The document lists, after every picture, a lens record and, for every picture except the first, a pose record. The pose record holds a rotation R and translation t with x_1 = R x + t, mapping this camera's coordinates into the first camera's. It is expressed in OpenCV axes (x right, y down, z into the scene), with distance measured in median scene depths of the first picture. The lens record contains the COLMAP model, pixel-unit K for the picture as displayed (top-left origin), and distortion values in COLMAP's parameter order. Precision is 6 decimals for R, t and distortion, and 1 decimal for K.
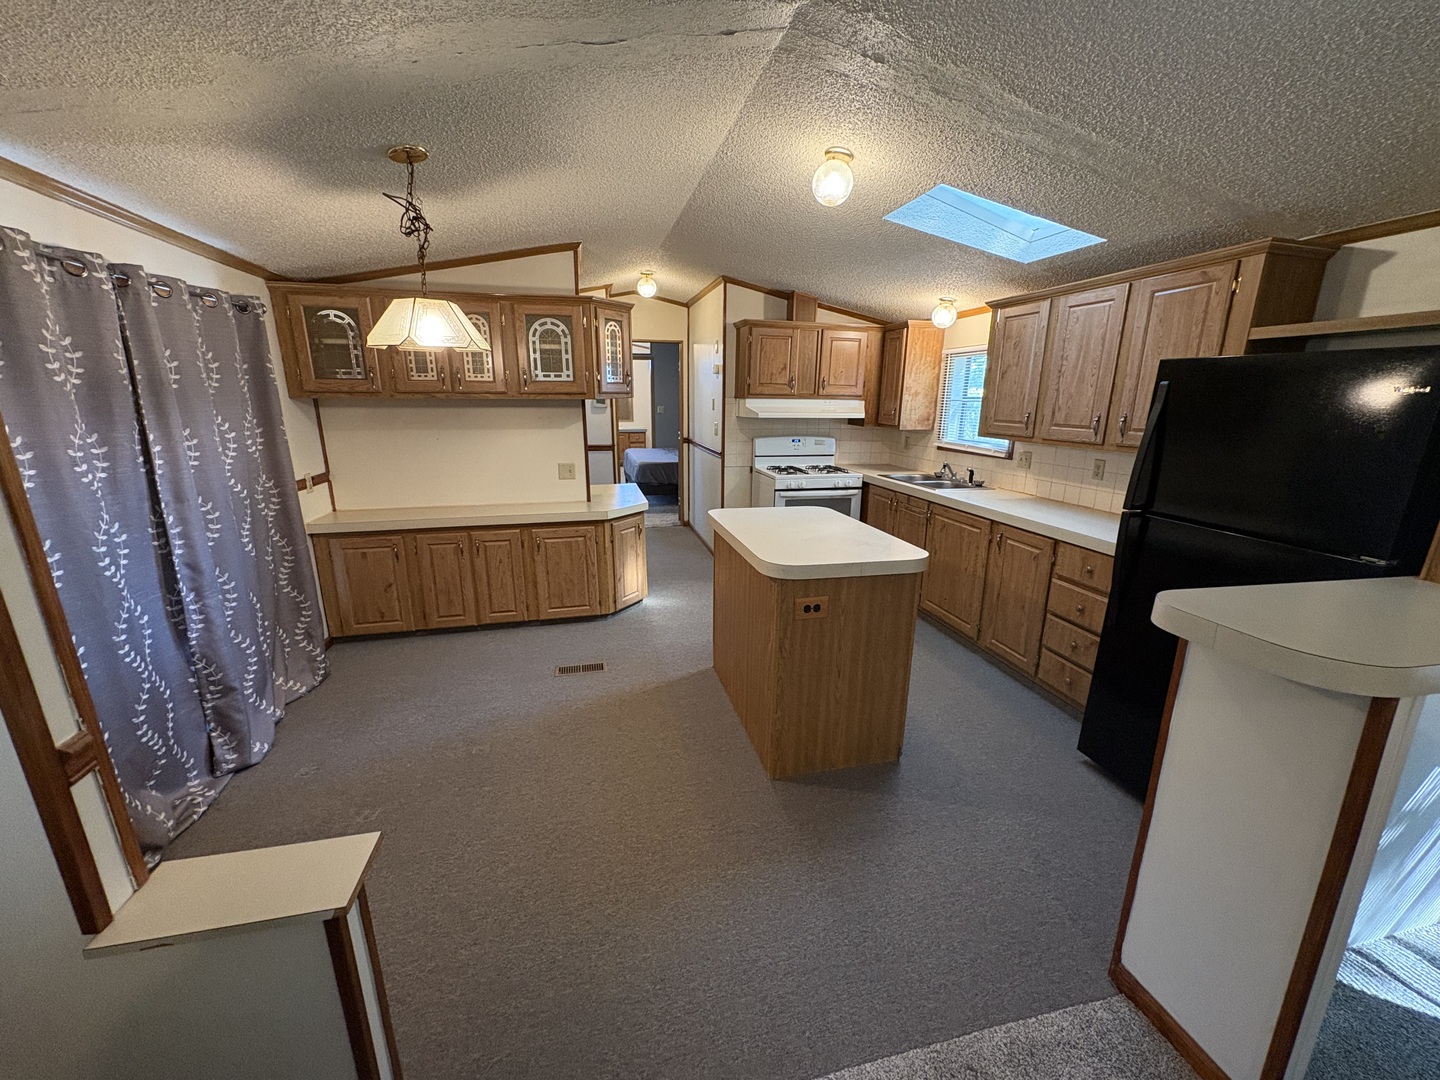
lens RADIAL K [[576.9, 0, 720.7], [0, 576.9, 541.4], [0, 0, 1]] dist [0.002526, 0.000644]
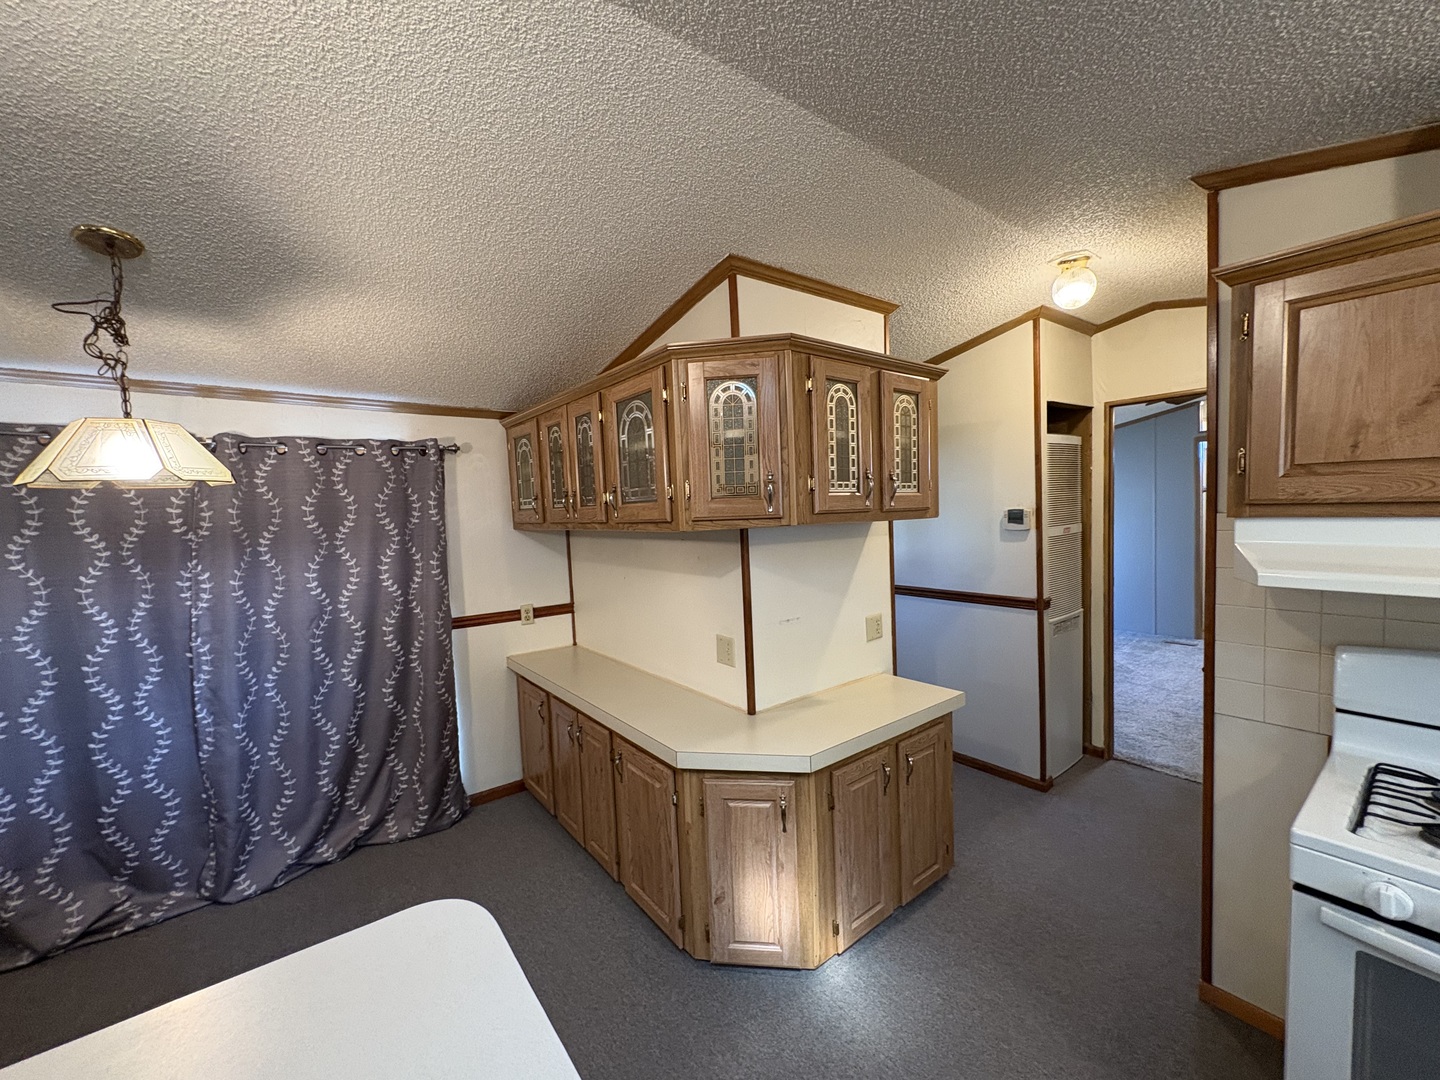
lens RADIAL K [[576.9, 0, 719.5], [0, 576.9, 542.9], [0, 0, 1]] dist [0.002526, 0.000644]
pose [[0.402712, 0.031614, -0.914781, 0.217625], [-0.189410, 0.980650, -0.049493, -0.171302], [0.895515, 0.193200, 0.400908, 0.648356]]
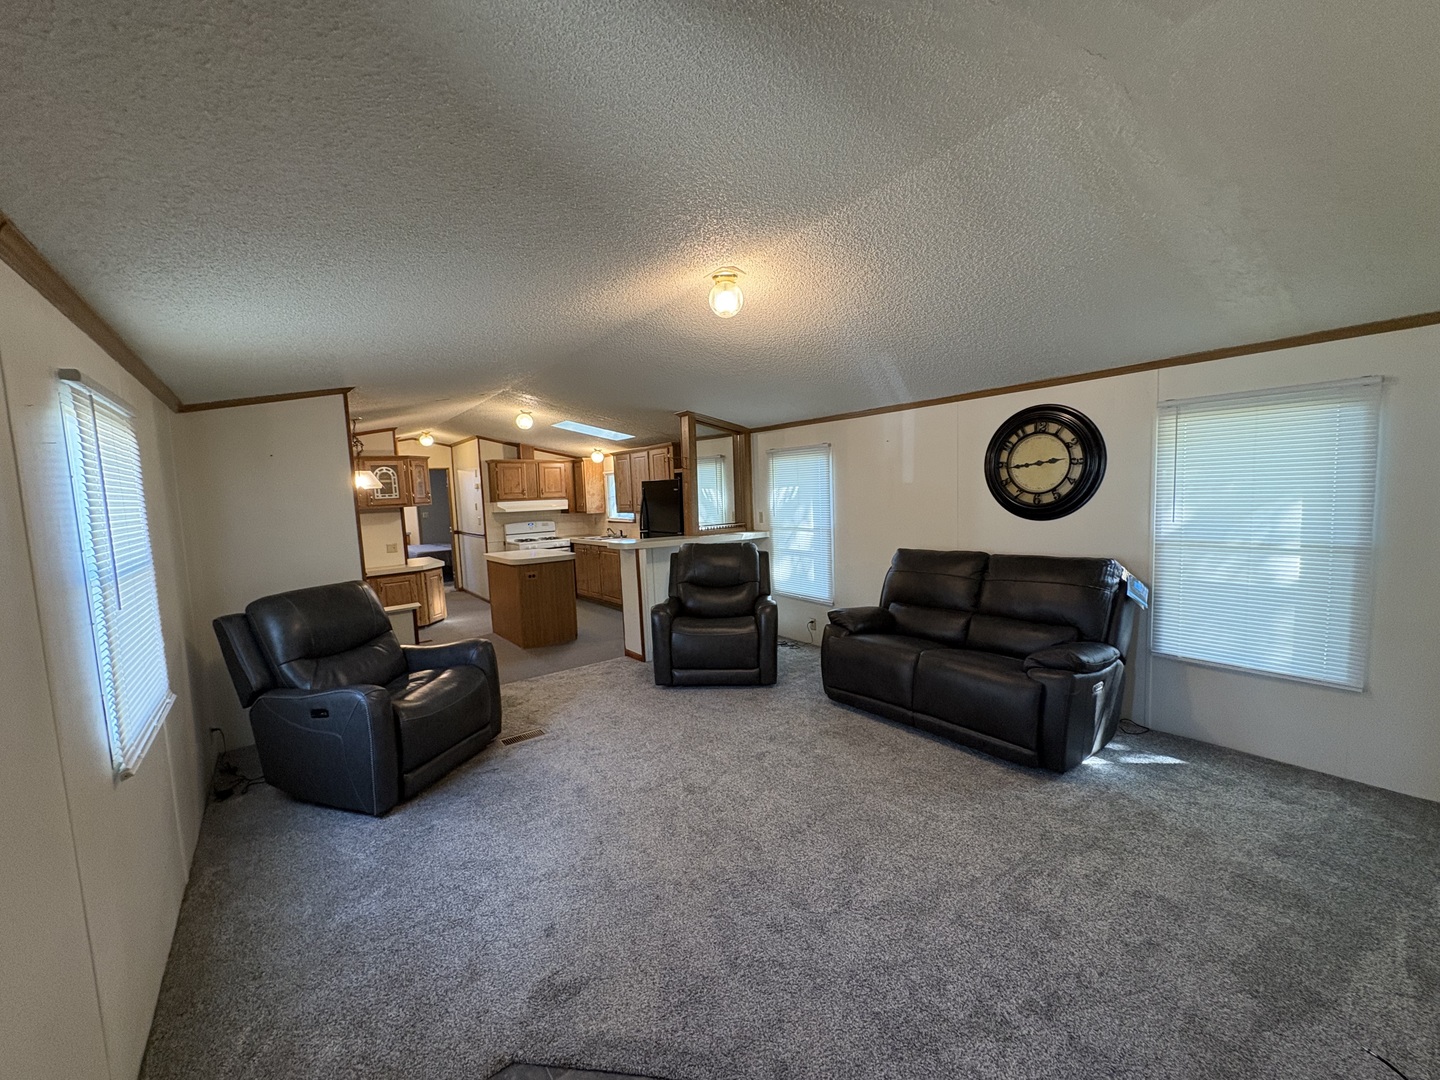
lens RADIAL K [[576.9, 0, 716.1], [0, 576.9, 542.1], [0, 0, 1]] dist [0.002526, 0.000644]
pose [[0.916986, -0.084819, 0.389798, -0.041006], [0.148223, 0.979624, -0.135526, 0.212493], [-0.370360, 0.182053, 0.910873, -0.840025]]
